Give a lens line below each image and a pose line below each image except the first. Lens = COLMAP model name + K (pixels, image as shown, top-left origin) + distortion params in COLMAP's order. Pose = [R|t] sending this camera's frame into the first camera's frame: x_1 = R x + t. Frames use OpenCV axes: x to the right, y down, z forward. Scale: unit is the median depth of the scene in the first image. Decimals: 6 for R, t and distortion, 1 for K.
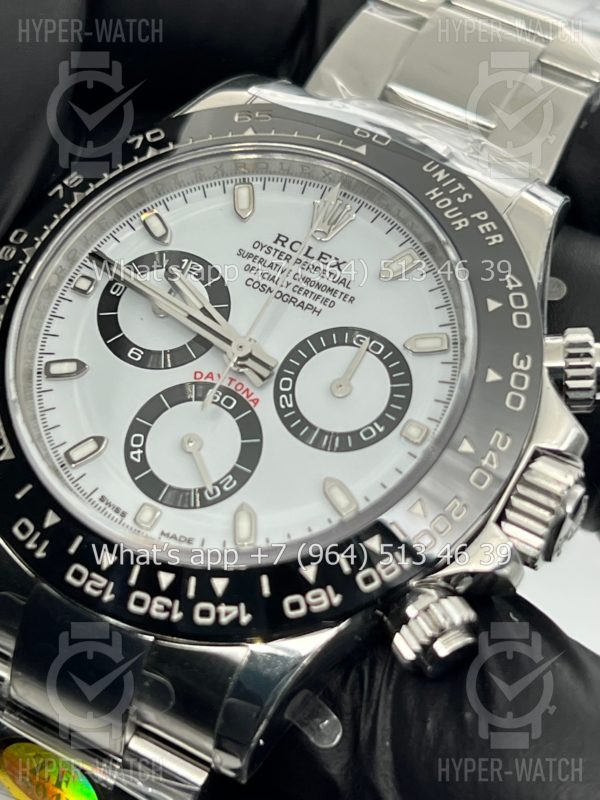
lens RADIAL K [[1869.6, 0, 303.0], [0, 1869.6, 428.4], [0, 0, 1]] dist [0.229553, 0.000000]
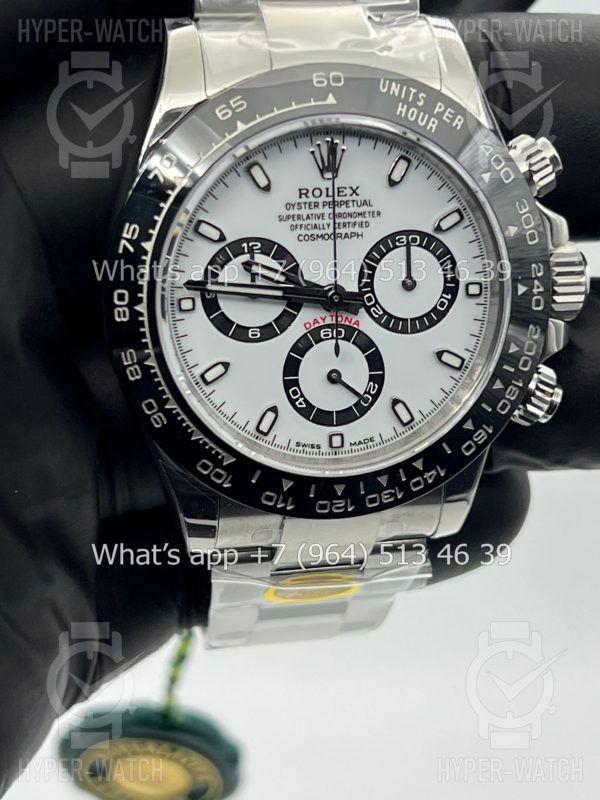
lens RADIAL K [[1869.6, 0, 280.5], [0, 1869.6, 403.0], [0, 0, 1]] dist [0.229553, 0.000000]
pose [[0.810806, -0.547089, 0.208058, -0.375497], [0.327185, 0.718372, 0.613915, -0.803956], [-0.485329, -0.429693, 0.761459, -0.009721]]
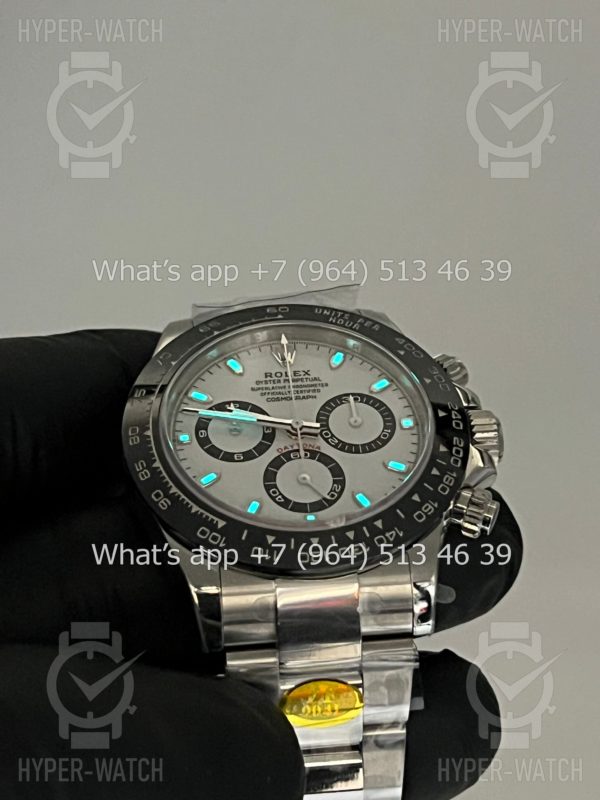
lens RADIAL K [[1869.6, 0, 295.2], [0, 1869.6, 395.7], [0, 0, 1]] dist [0.229553, 0.000000]
pose [[0.797918, -0.335953, 0.500462, -0.884148], [0.471787, 0.864845, -0.171640, 0.228337], [-0.375159, 0.373066, 0.848574, -0.468062]]
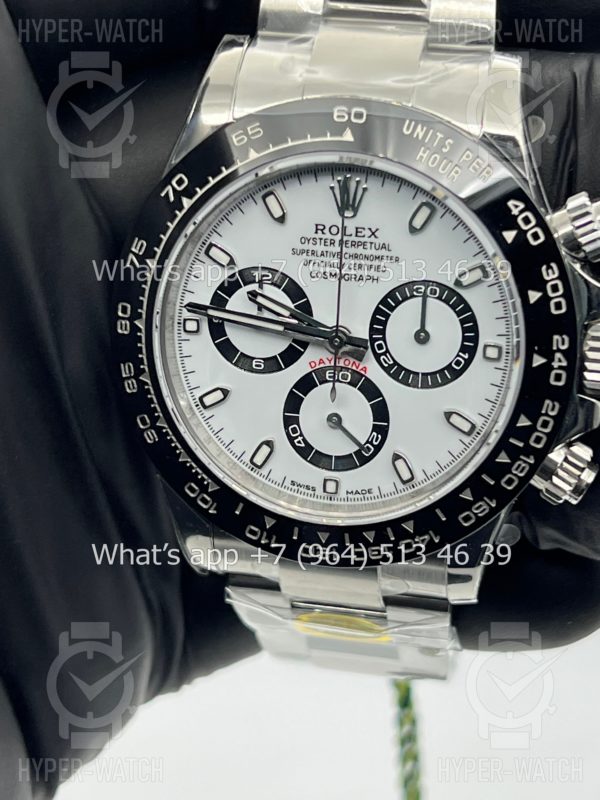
lens RADIAL K [[1869.6, 0, 297.5], [0, 1869.6, 400.9], [0, 0, 1]] dist [0.229553, 0.000000]
pose [[0.898373, -0.412704, -0.150340, 0.115467], [0.429440, 0.753414, 0.497944, -0.647791], [-0.092235, -0.511901, 0.854078, -0.091261]]
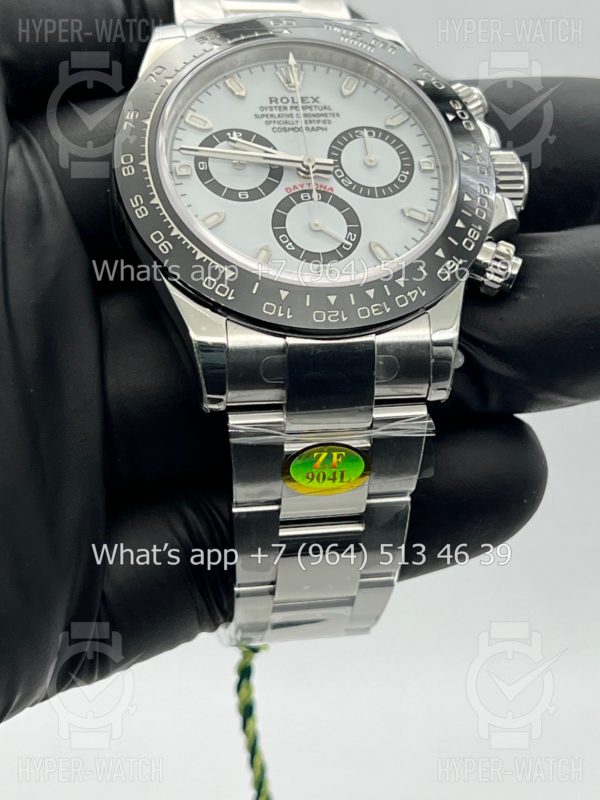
lens RADIAL K [[1869.6, 0, 298.0], [0, 1869.6, 395.5], [0, 0, 1]] dist [0.229553, 0.000000]
pose [[0.762485, -0.396516, 0.511265, -0.907834], [0.433363, 0.899747, 0.051501, 0.047497], [-0.480430, 0.182294, 0.857879, -0.291716]]
